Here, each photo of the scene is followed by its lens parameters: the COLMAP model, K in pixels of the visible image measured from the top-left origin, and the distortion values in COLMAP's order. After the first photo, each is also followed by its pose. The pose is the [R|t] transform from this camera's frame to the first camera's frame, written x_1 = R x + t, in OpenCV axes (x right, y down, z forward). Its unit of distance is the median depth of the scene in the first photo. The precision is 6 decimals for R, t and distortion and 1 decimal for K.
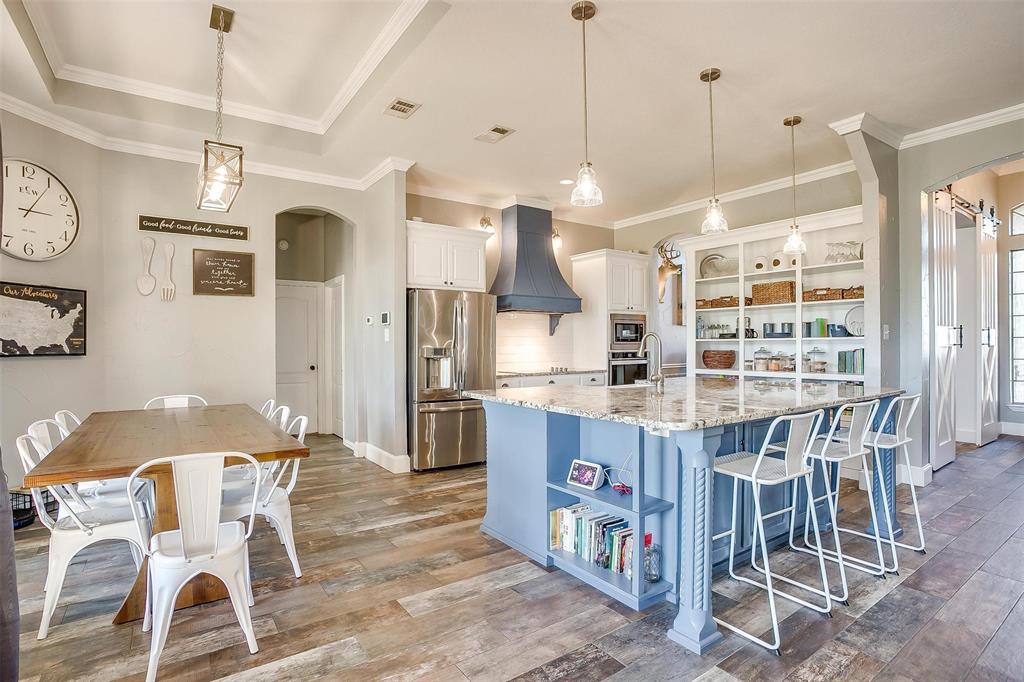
lens RADIAL K [[510.6, 0, 509.7], [0, 510.6, 344.5], [0, 0, 1]] dist [-0.065117, 0.019631]
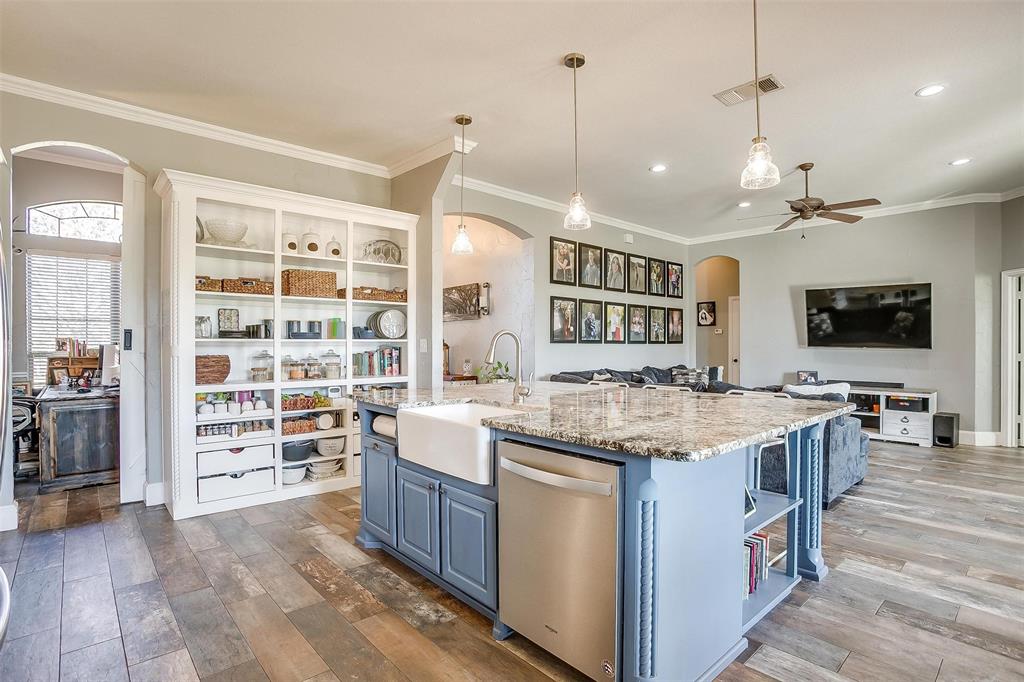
lens RADIAL K [[510.6, 0, 505.3], [0, 510.6, 348.7], [0, 0, 1]] dist [-0.065117, 0.019631]
pose [[-0.120796, -0.003760, 0.992670, -0.340864], [0.002657, 0.999988, 0.004111, 0.000528], [-0.992674, 0.003135, -0.120785, 0.816339]]
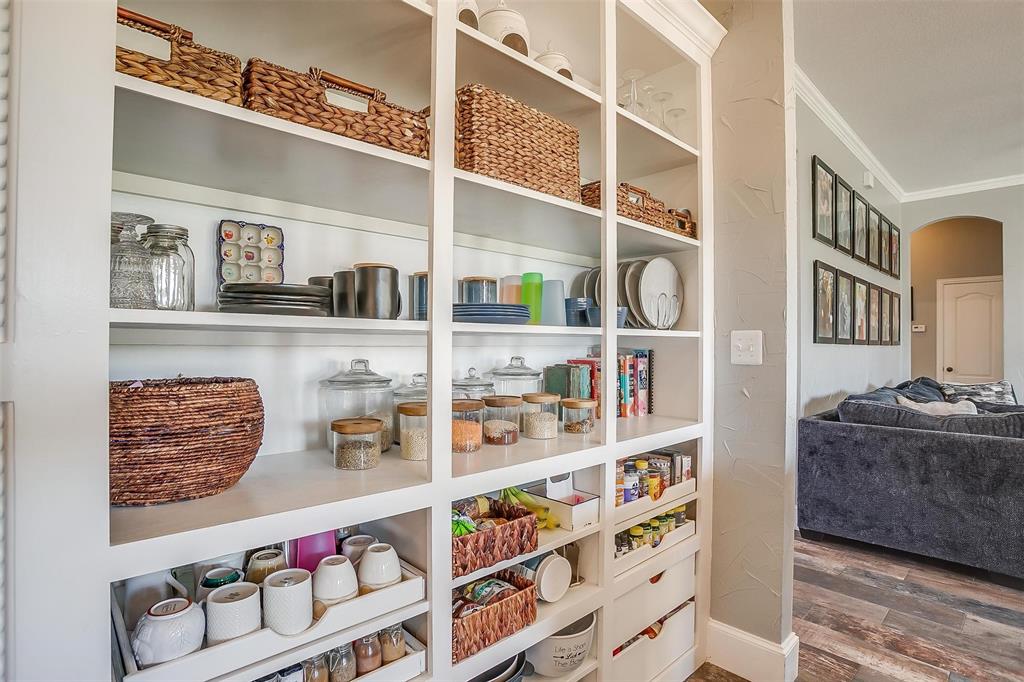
lens RADIAL K [[510.6, 0, 504.7], [0, 510.6, 342.2], [0, 0, 1]] dist [-0.065117, 0.019631]
pose [[-0.139778, 0.007766, 0.990152, 0.274491], [-0.004659, 0.999953, -0.008500, -0.001106], [-0.990172, -0.005802, -0.139735, 1.081324]]
